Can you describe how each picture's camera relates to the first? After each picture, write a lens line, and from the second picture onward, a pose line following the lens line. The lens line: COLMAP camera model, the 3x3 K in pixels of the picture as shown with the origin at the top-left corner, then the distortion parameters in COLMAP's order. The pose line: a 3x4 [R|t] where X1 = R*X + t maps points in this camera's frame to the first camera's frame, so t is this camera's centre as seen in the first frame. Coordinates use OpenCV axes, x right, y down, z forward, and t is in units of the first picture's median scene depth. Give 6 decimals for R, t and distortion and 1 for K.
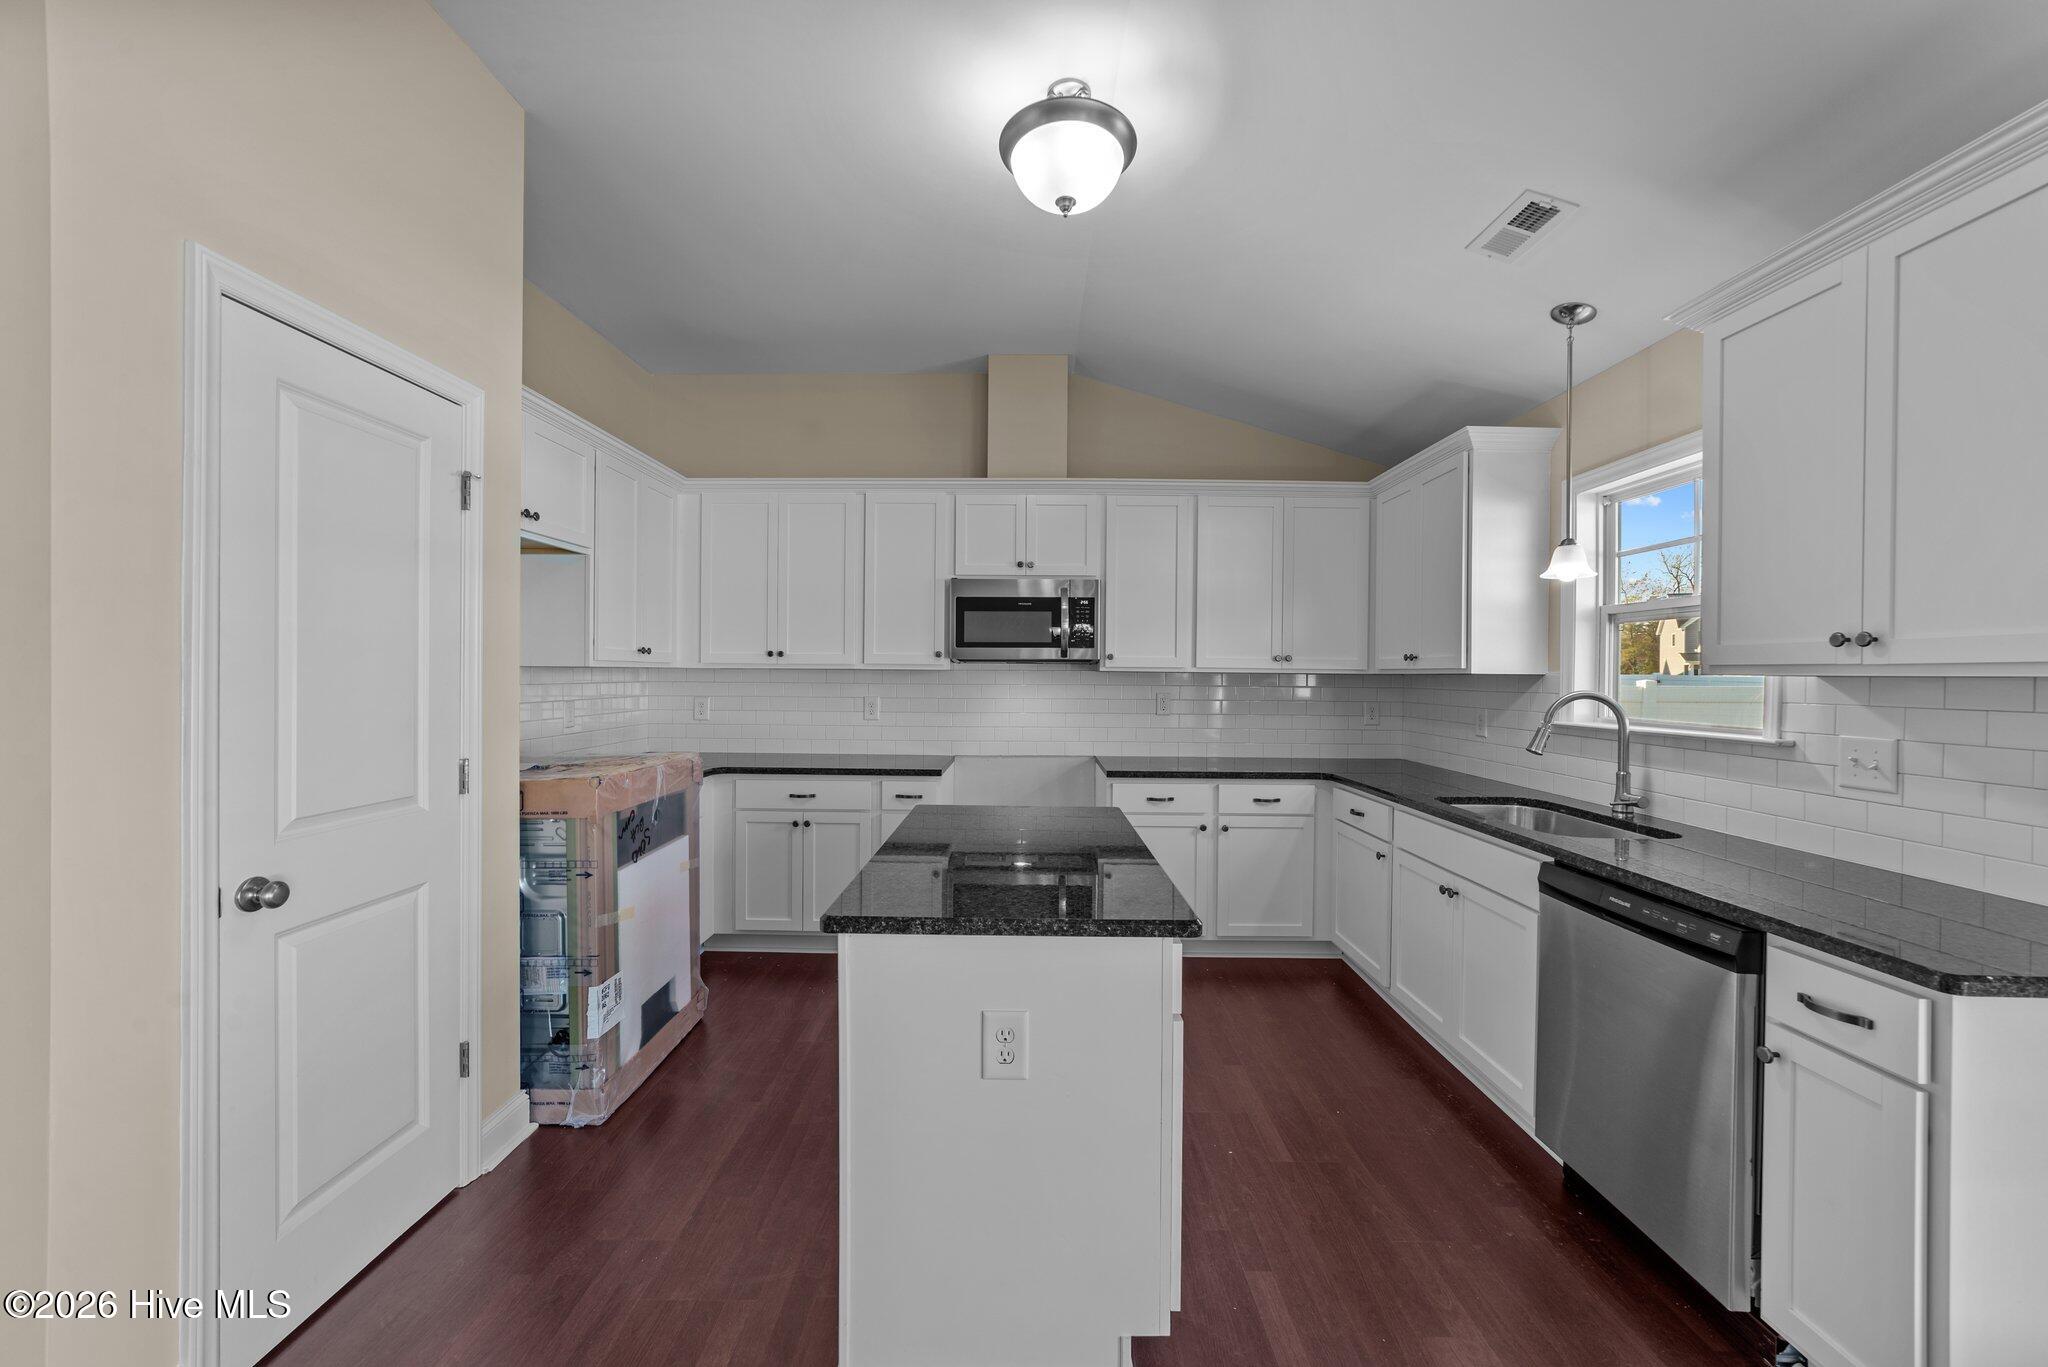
lens RADIAL K [[793.9, 0, 1016.3], [0, 793.9, 681.2], [0, 0, 1]] dist [-0.021415, 0.006551]
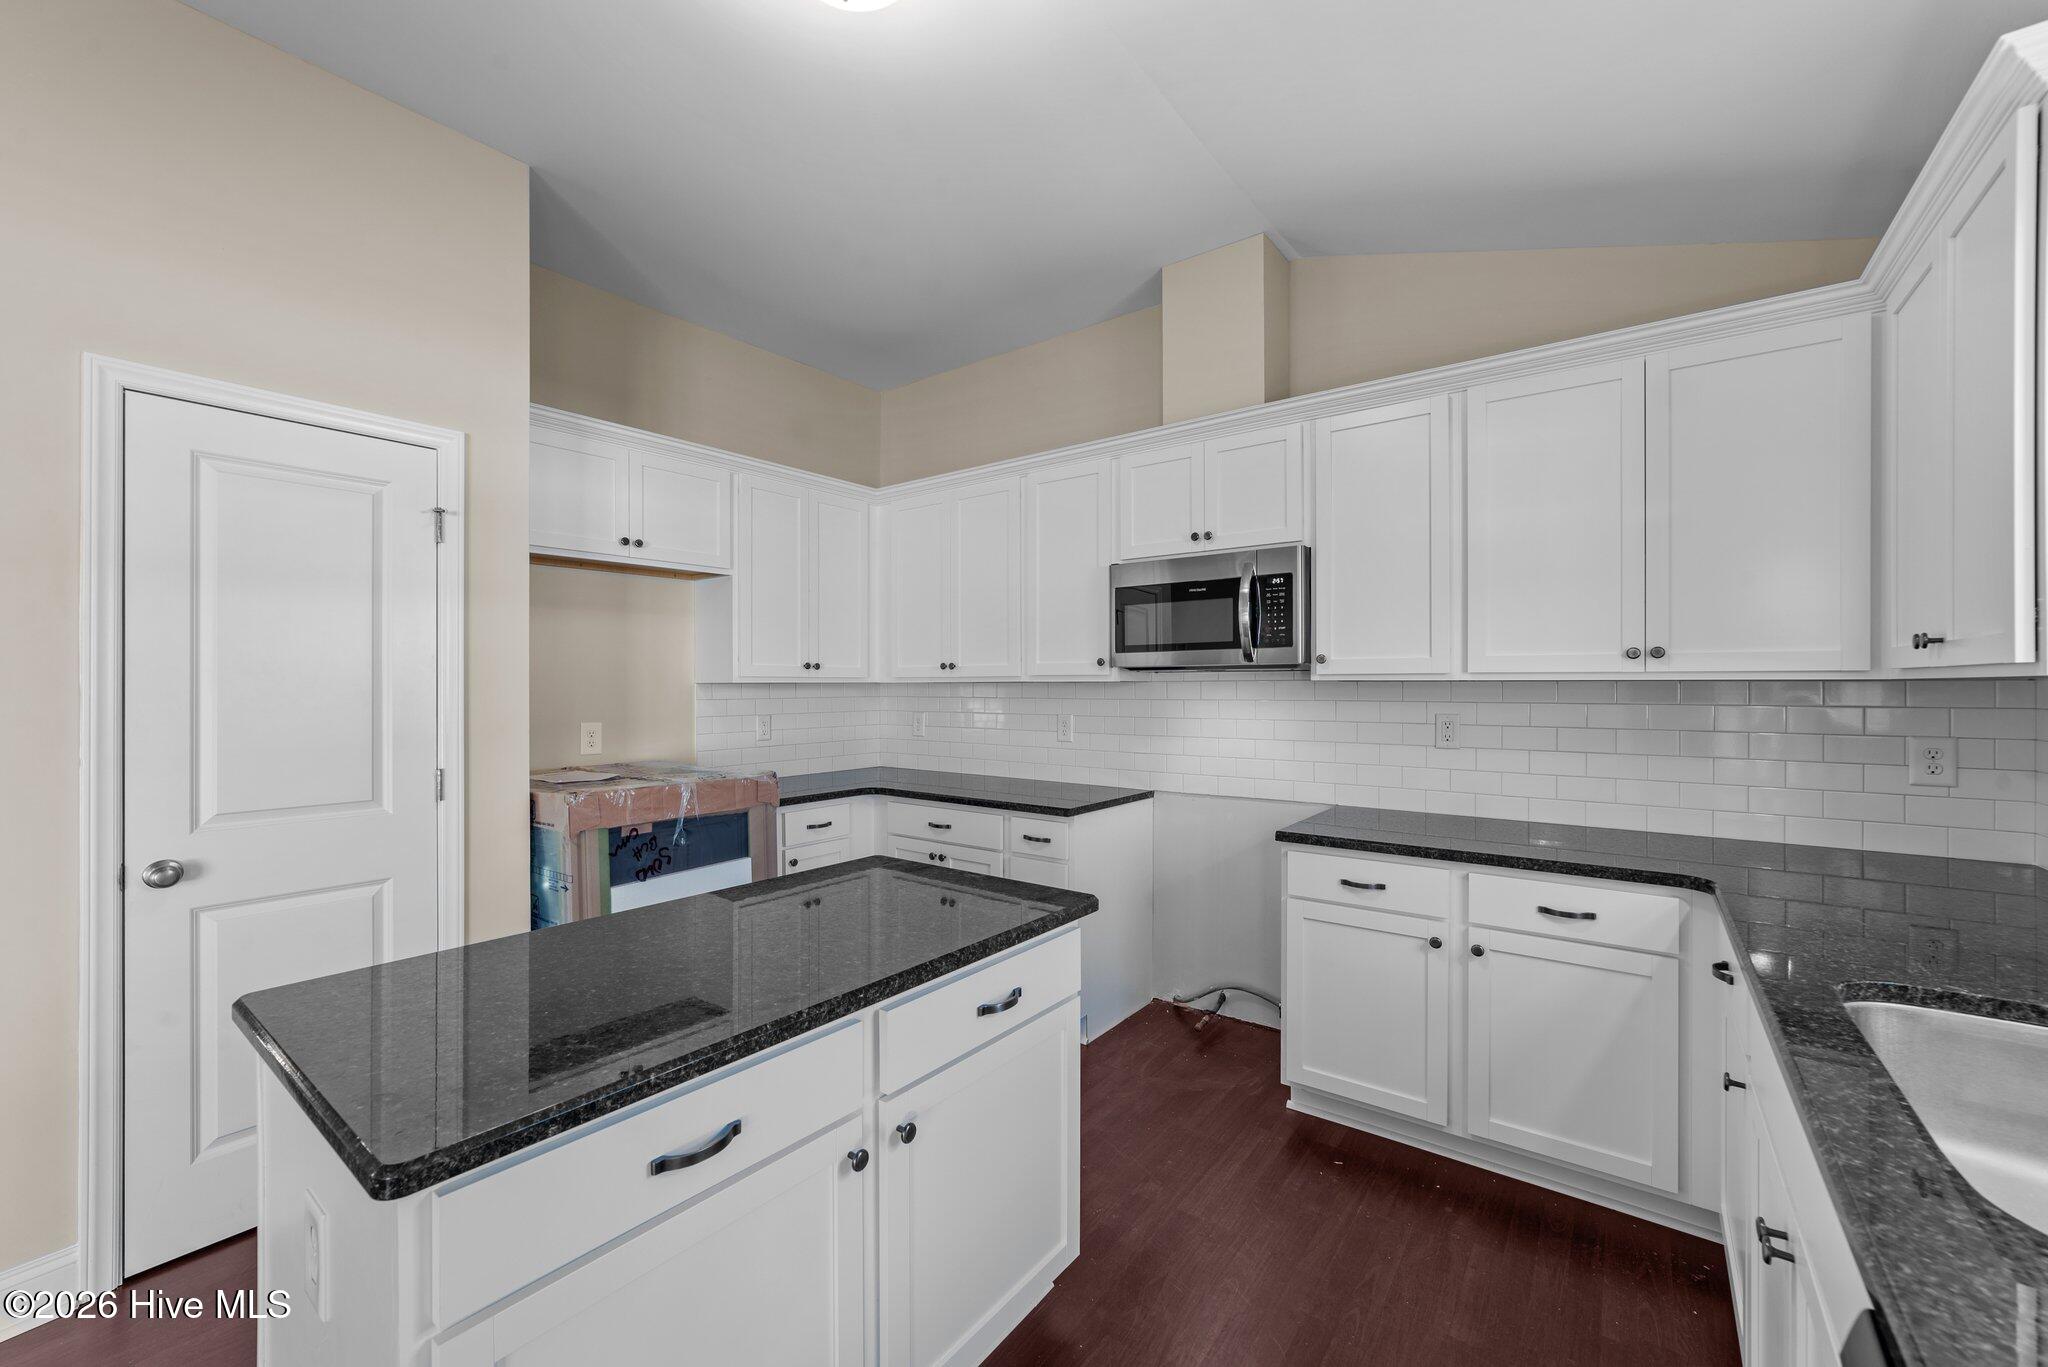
lens RADIAL K [[793.9, 0, 1027.0], [0, 793.9, 687.2], [0, 0, 1]] dist [-0.021415, 0.006551]
pose [[0.799994, -0.007615, -0.599960, 0.325019], [0.003291, 0.999960, -0.008304, -0.002318], [0.599999, 0.004669, 0.799987, 0.322493]]
